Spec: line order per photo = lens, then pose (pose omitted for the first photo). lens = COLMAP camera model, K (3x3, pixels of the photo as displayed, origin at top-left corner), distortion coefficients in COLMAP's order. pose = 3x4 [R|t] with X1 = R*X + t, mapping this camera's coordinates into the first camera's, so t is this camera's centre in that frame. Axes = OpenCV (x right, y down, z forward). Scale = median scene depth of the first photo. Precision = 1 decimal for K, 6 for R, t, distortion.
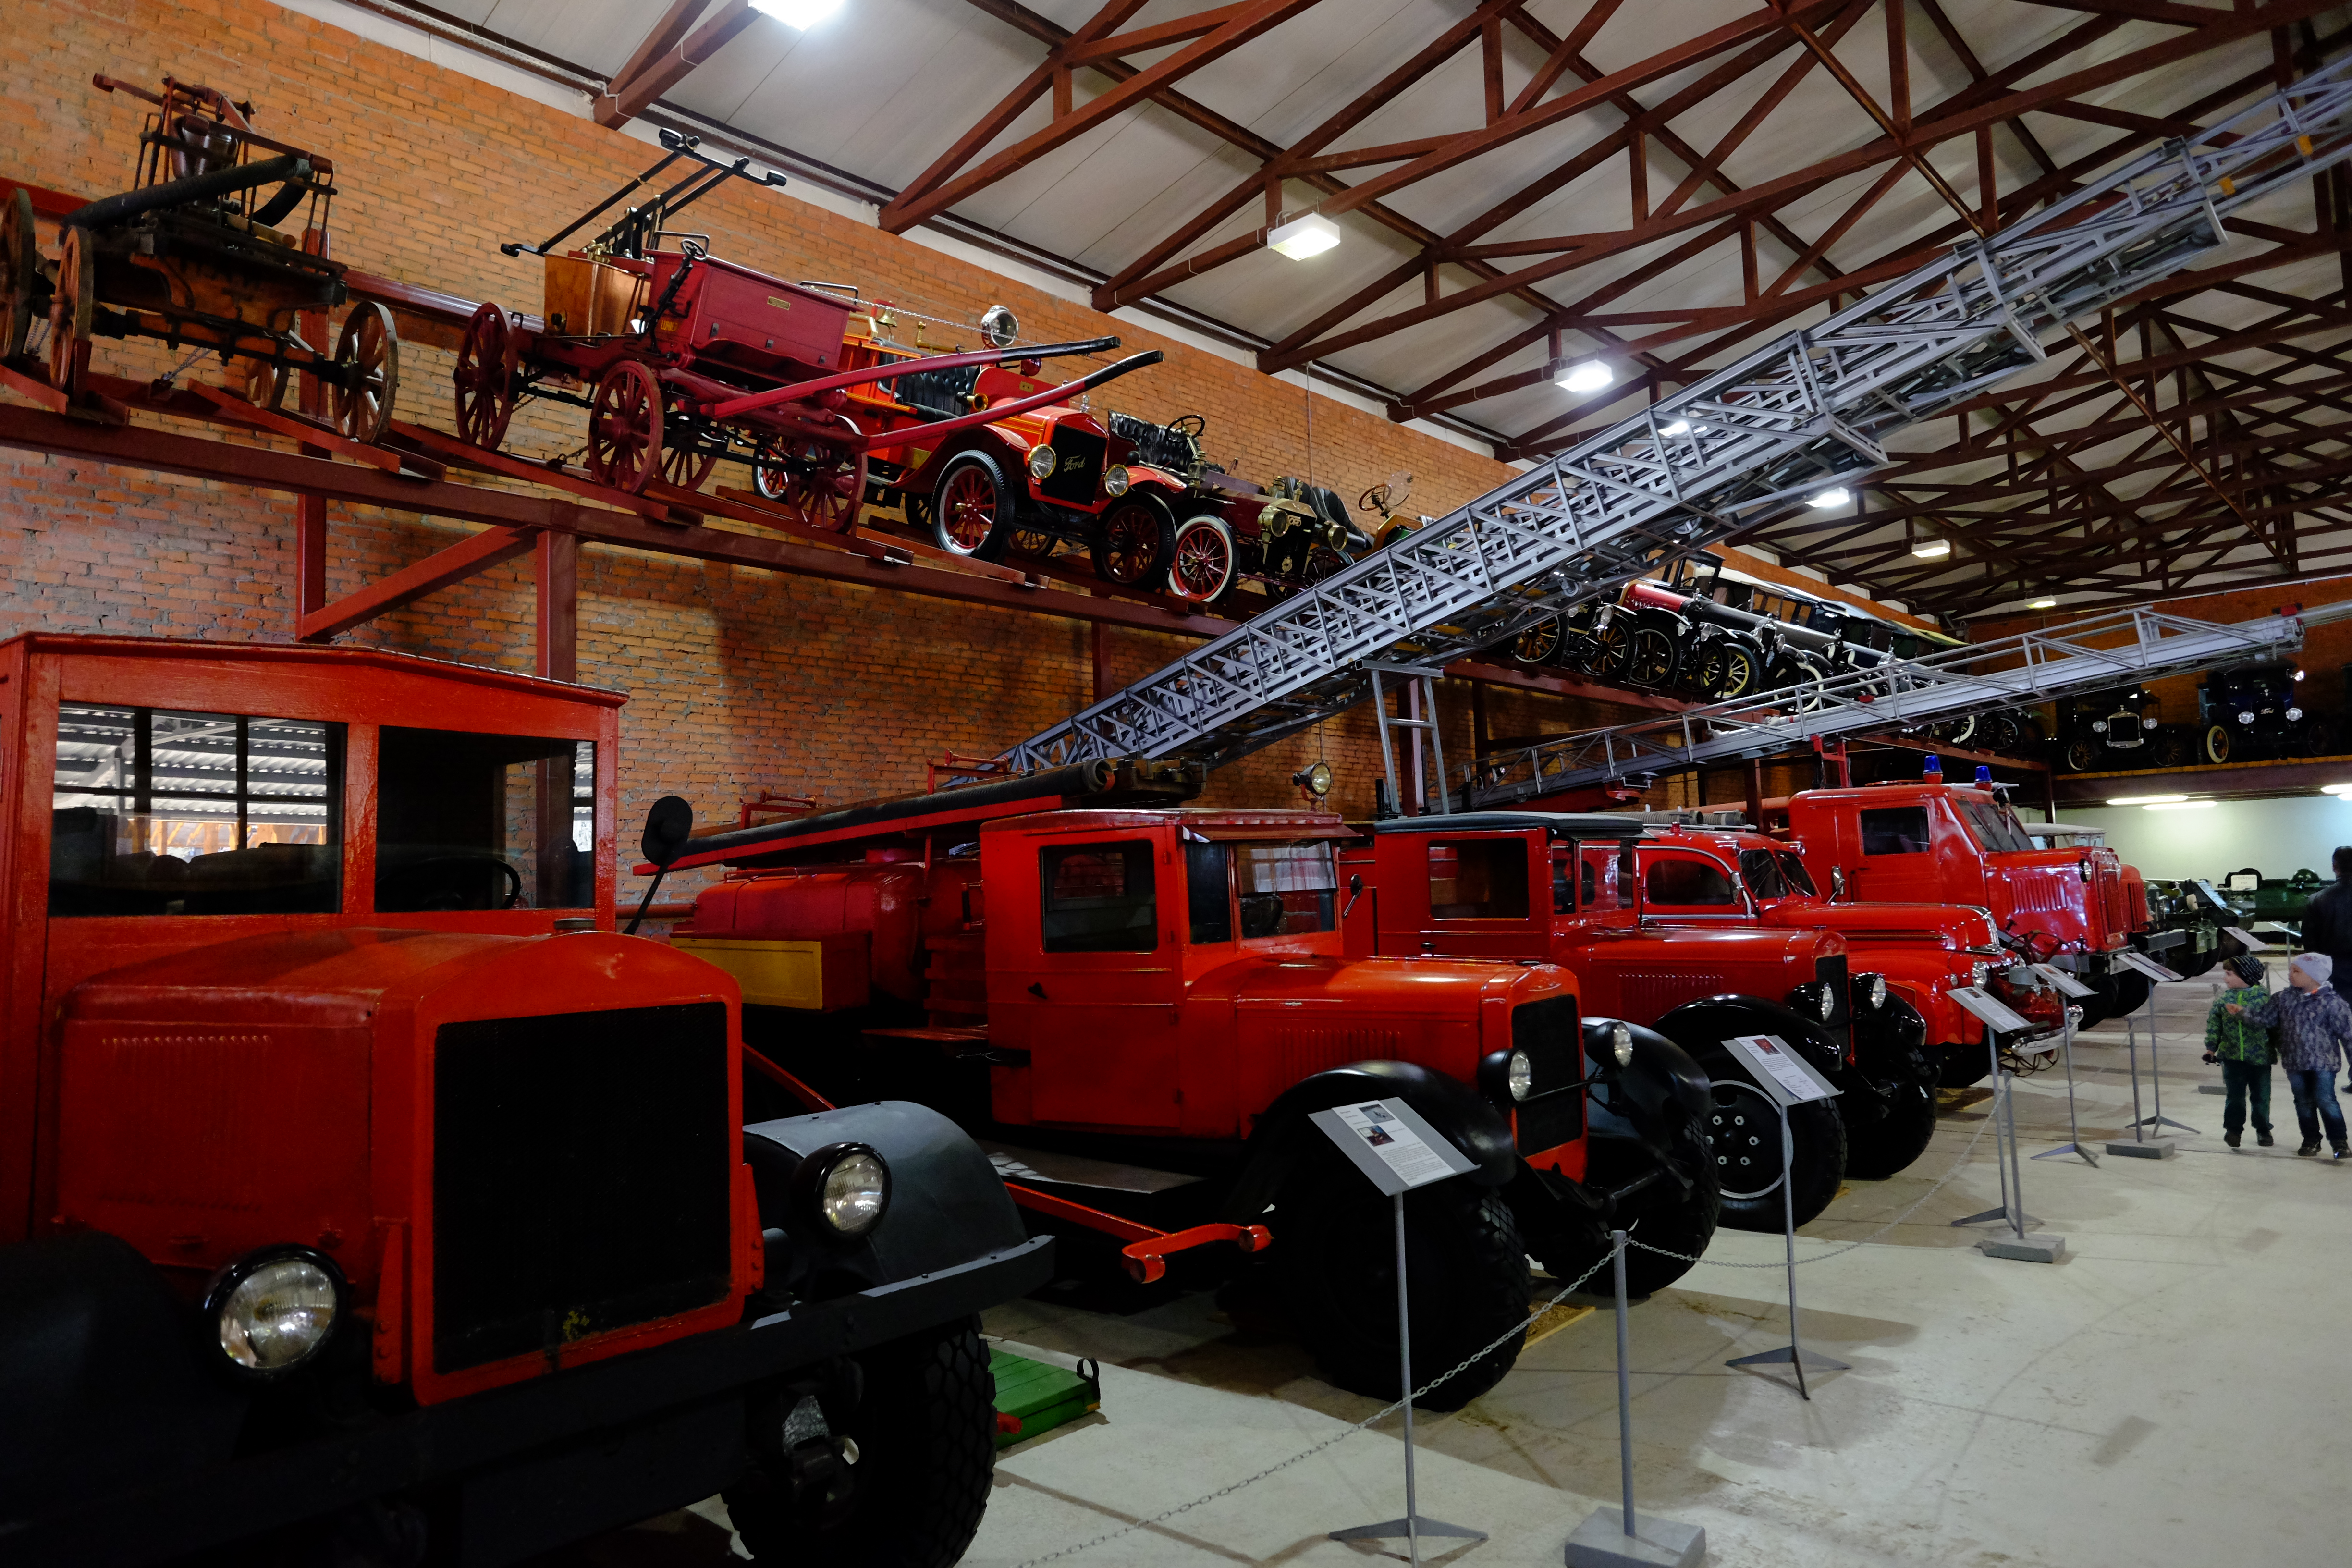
lens RADIAL K [[1476.2, 0, 1179.7], [0, 1476.2, 785.3], [0, 0, 1]] dist [-0.006665, -0.001036]
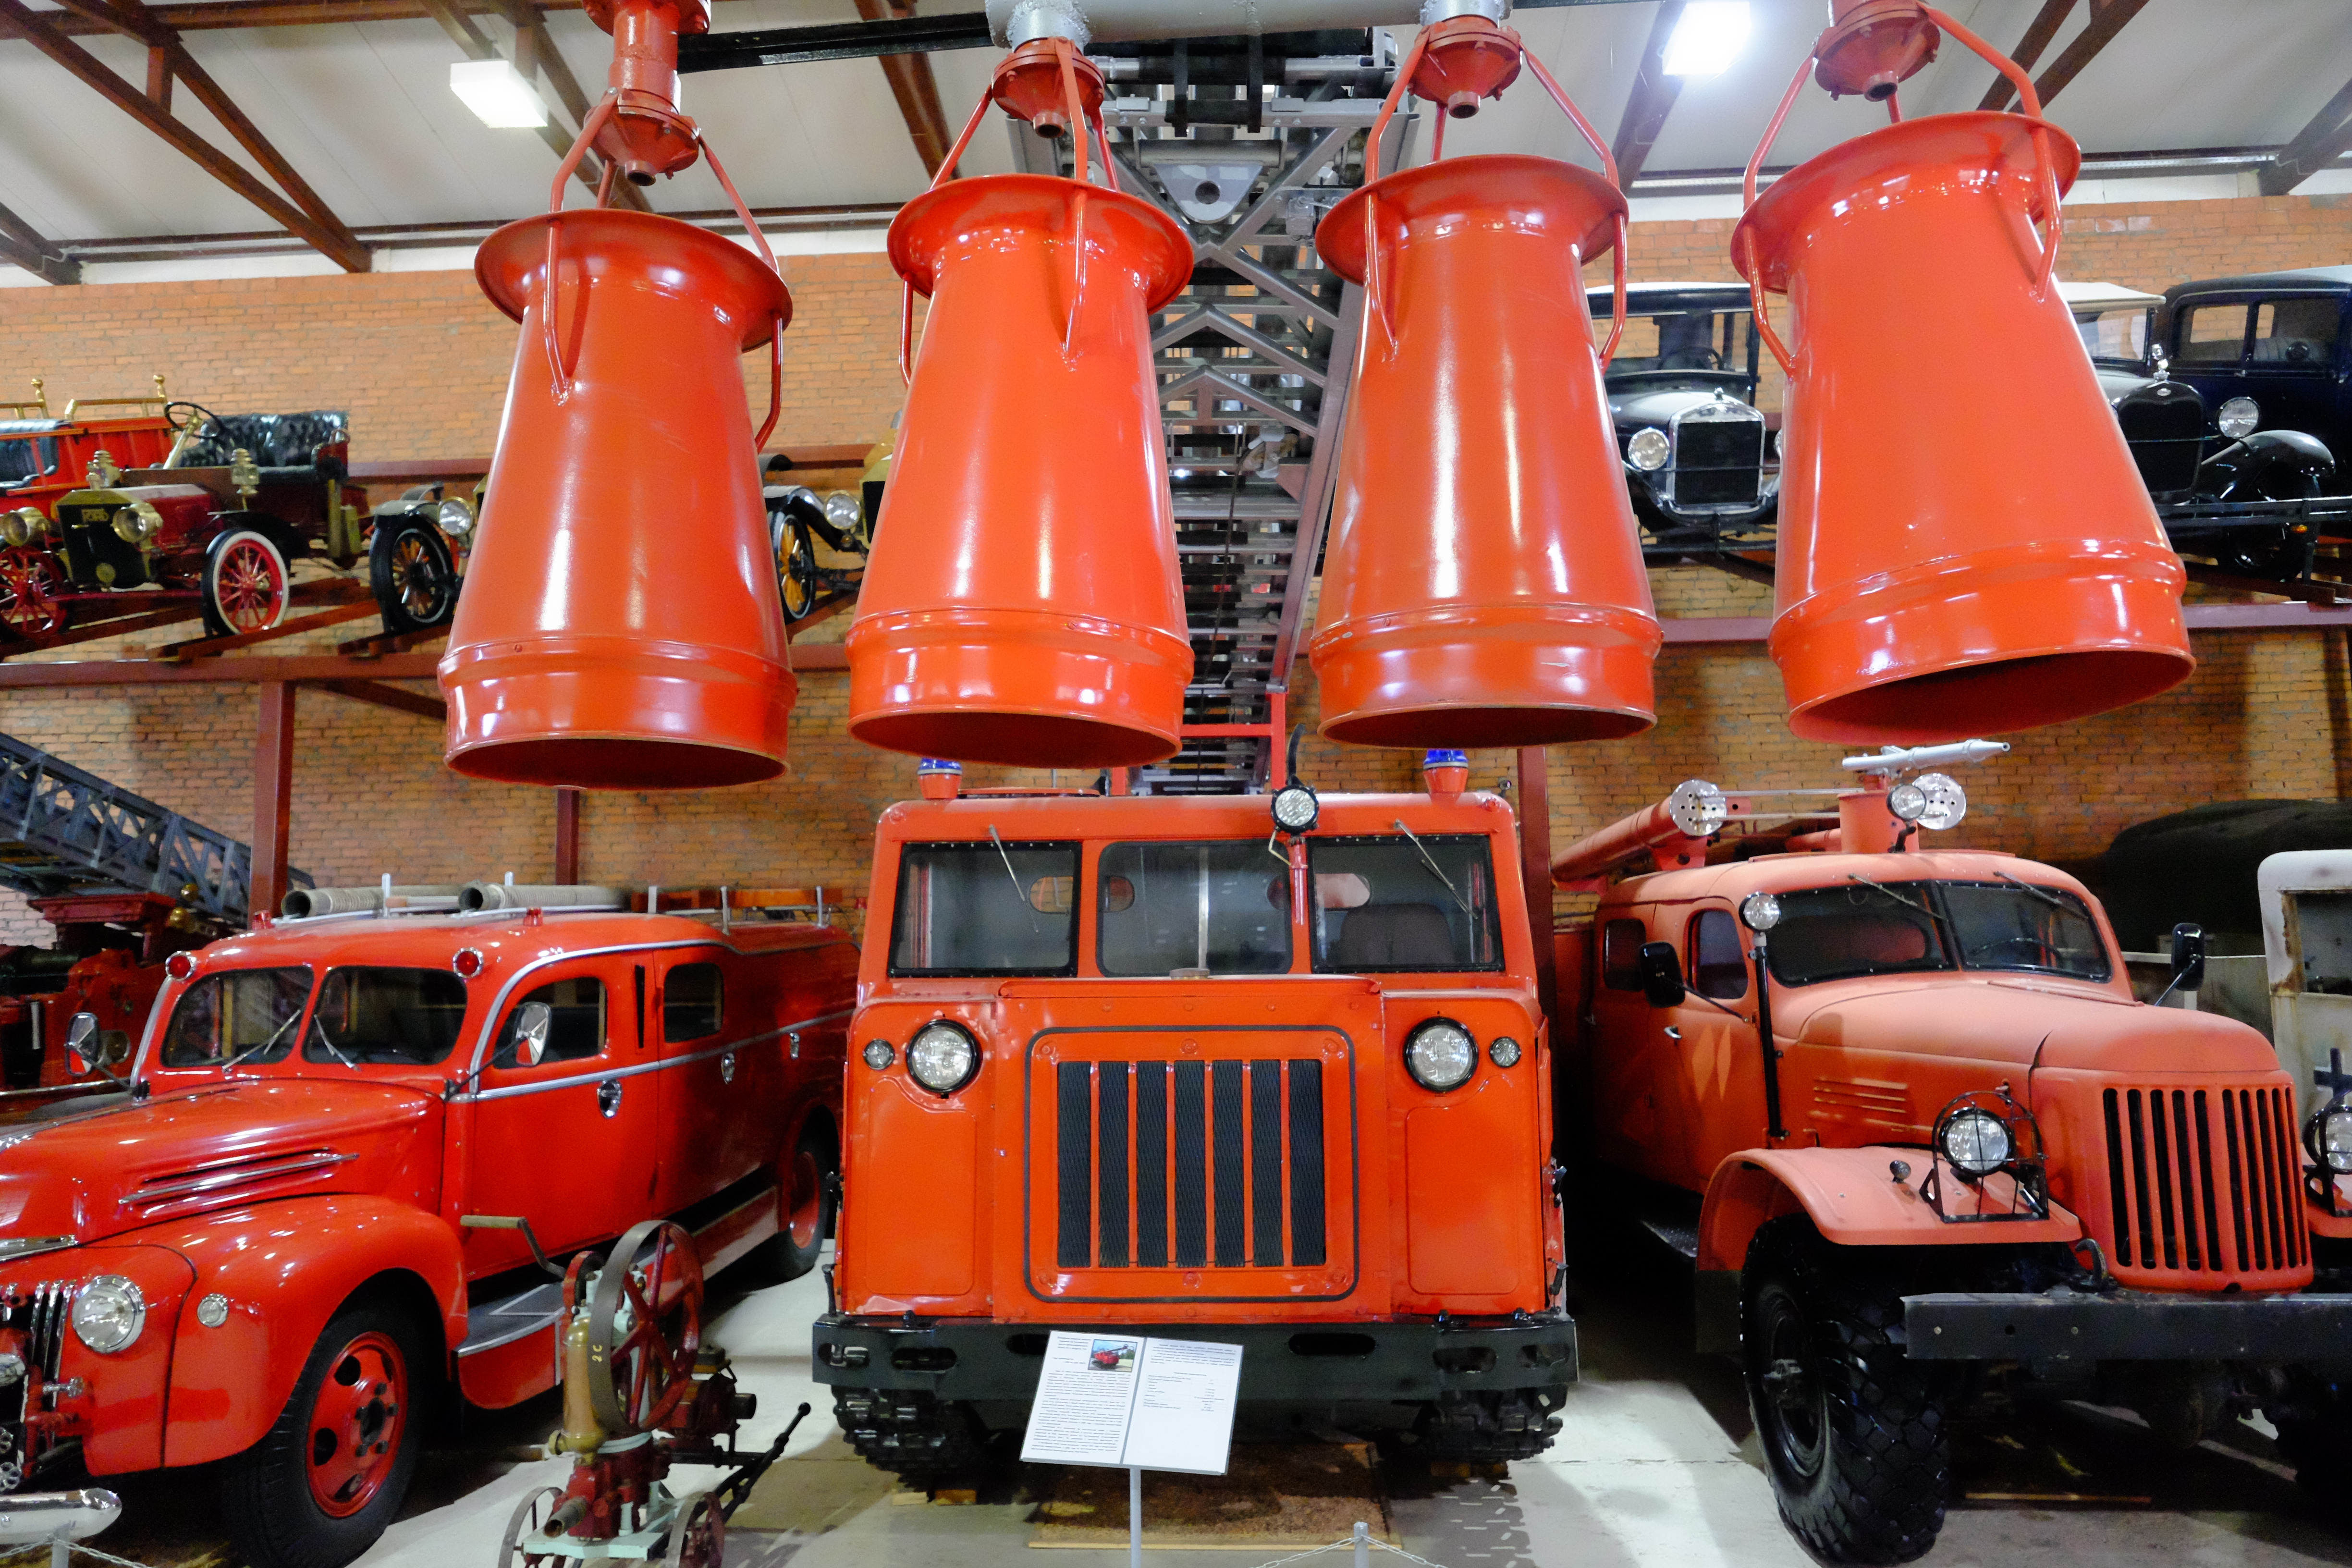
lens RADIAL K [[1476.2, 0, 1164.9], [0, 1476.2, 782.0], [0, 0, 1]] dist [-0.006665, -0.001036]
pose [[0.626329, -0.106636, -0.772231, 0.865388], [0.047832, 0.993990, -0.098464, 0.071426], [0.778090, 0.024733, 0.627665, 0.836121]]
